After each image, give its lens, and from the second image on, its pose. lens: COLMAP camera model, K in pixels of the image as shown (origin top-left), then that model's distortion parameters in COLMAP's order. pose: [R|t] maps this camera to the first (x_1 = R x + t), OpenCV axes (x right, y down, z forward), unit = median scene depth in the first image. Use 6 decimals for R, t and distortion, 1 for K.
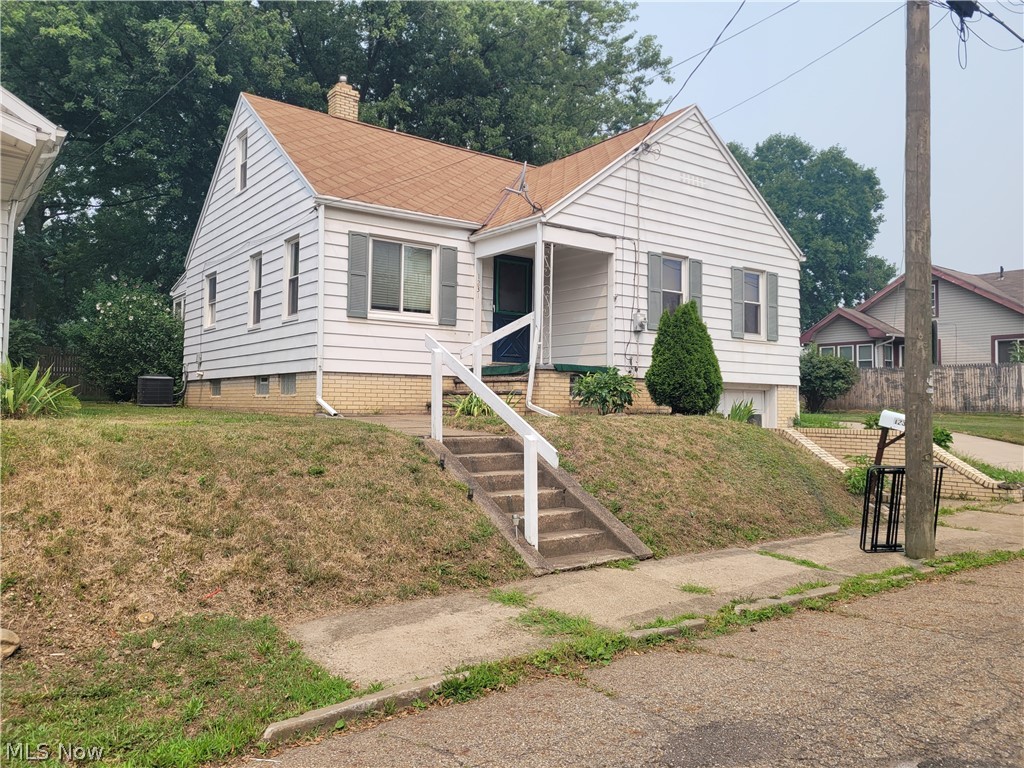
lens RADIAL K [[776.1, 0, 510.4], [0, 776.1, 369.1], [0, 0, 1]] dist [0.070151, -0.055109]
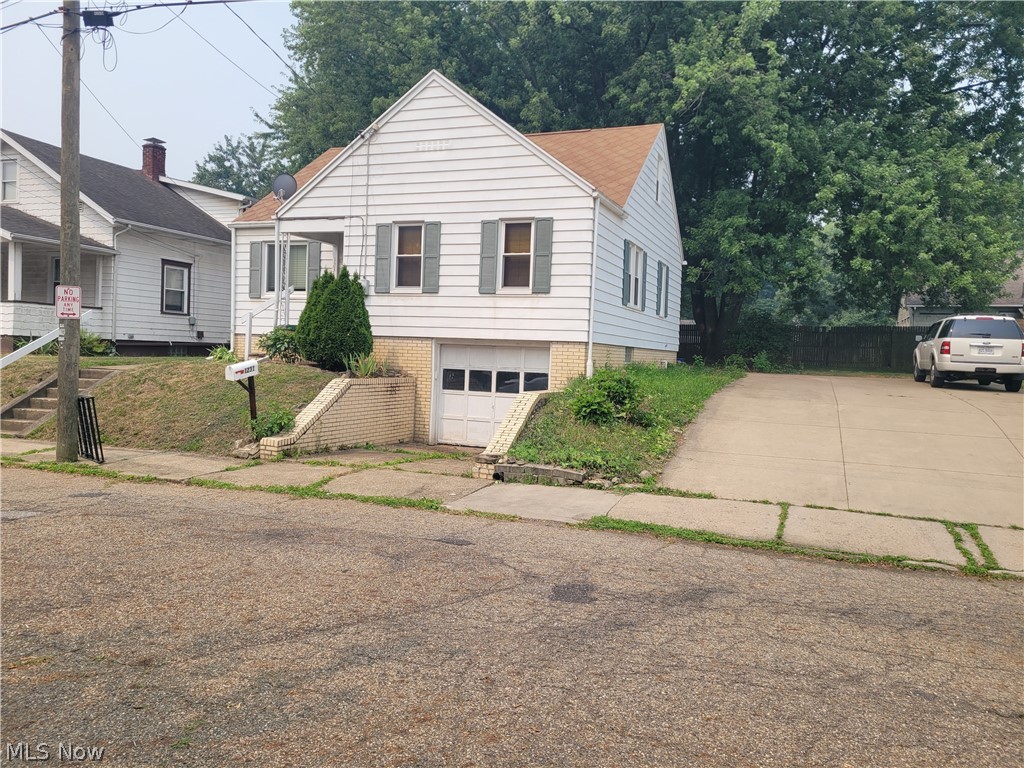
lens RADIAL K [[765.2, 0, 520.7], [0, 765.2, 374.3], [0, 0, 1]] dist [0.073171, -0.064337]
pose [[0.541236, 0.026623, -0.840449, 1.342387], [0.011754, 0.999162, 0.039219, 0.029315], [0.840789, -0.031105, 0.540469, 0.609285]]
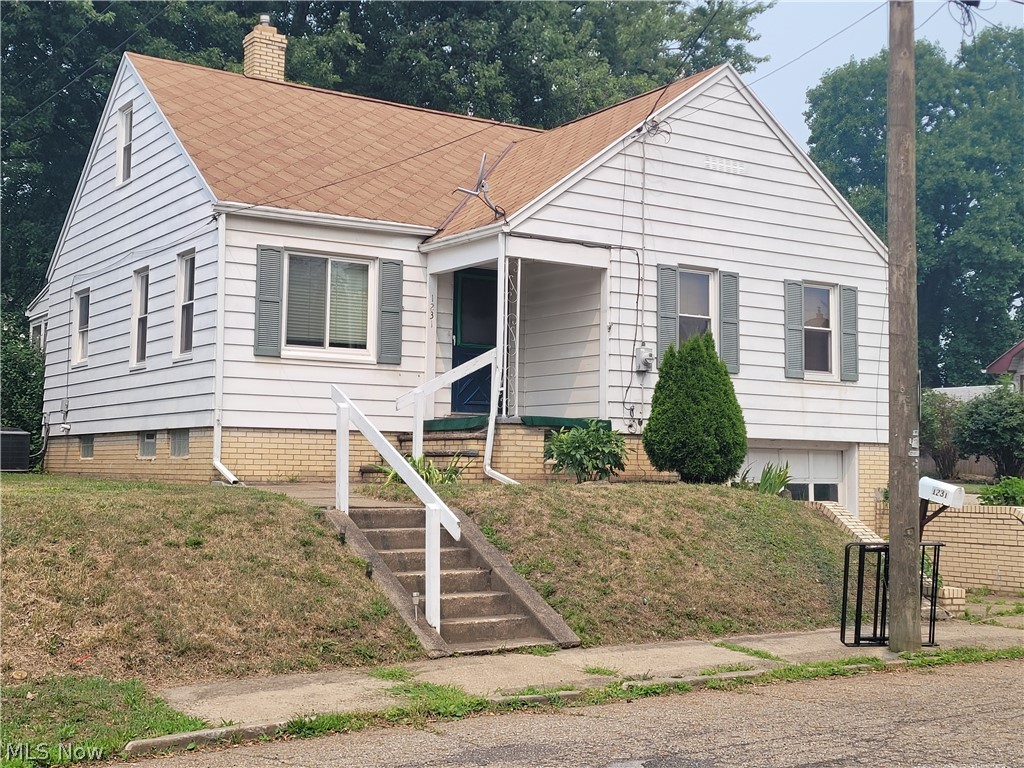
lens RADIAL K [[1339.9, 0, 508.3], [0, 1339.9, 360.5], [0, 0, 1]] dist [0.054439, 0.014206]
pose [[0.998394, -0.003529, -0.056550, 0.115282], [0.001456, 0.999327, -0.036644, -0.012849], [0.056641, 0.036503, 0.997727, -0.309111]]
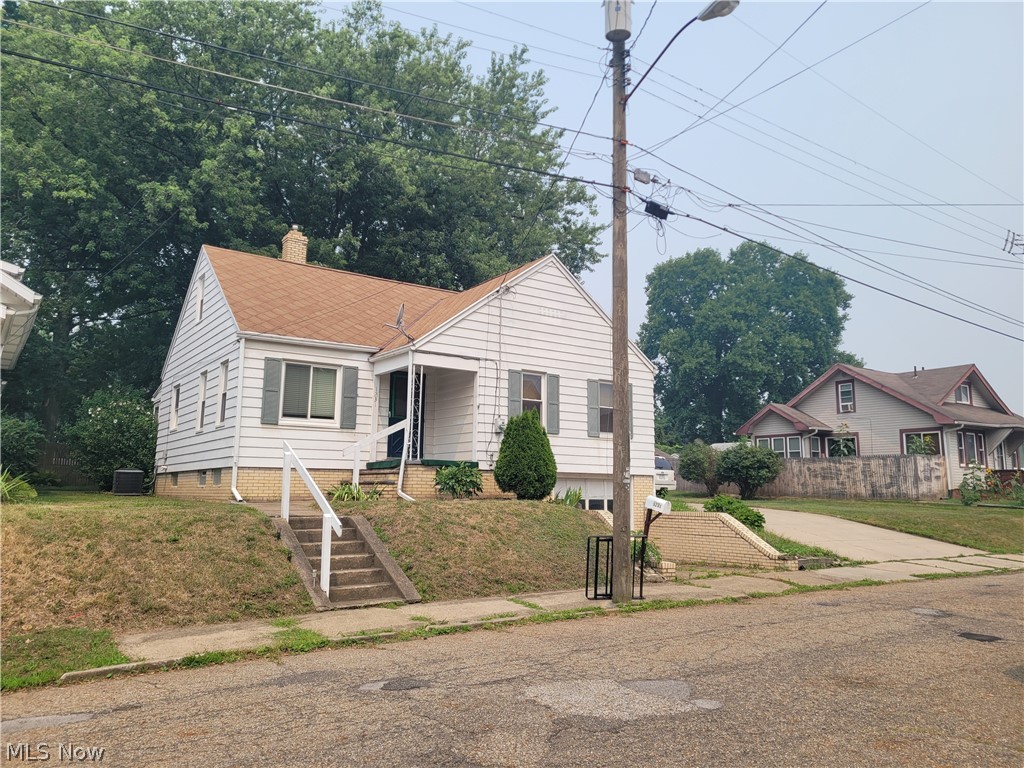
lens RADIAL K [[765.2, 0, 520.7], [0, 765.2, 374.3], [0, 0, 1]] dist [0.073171, -0.064337]
pose [[0.999768, -0.005468, -0.020858, 0.240453], [0.003214, 0.994299, -0.106579, -0.010860], [0.021322, 0.106487, 0.994085, -0.256723]]
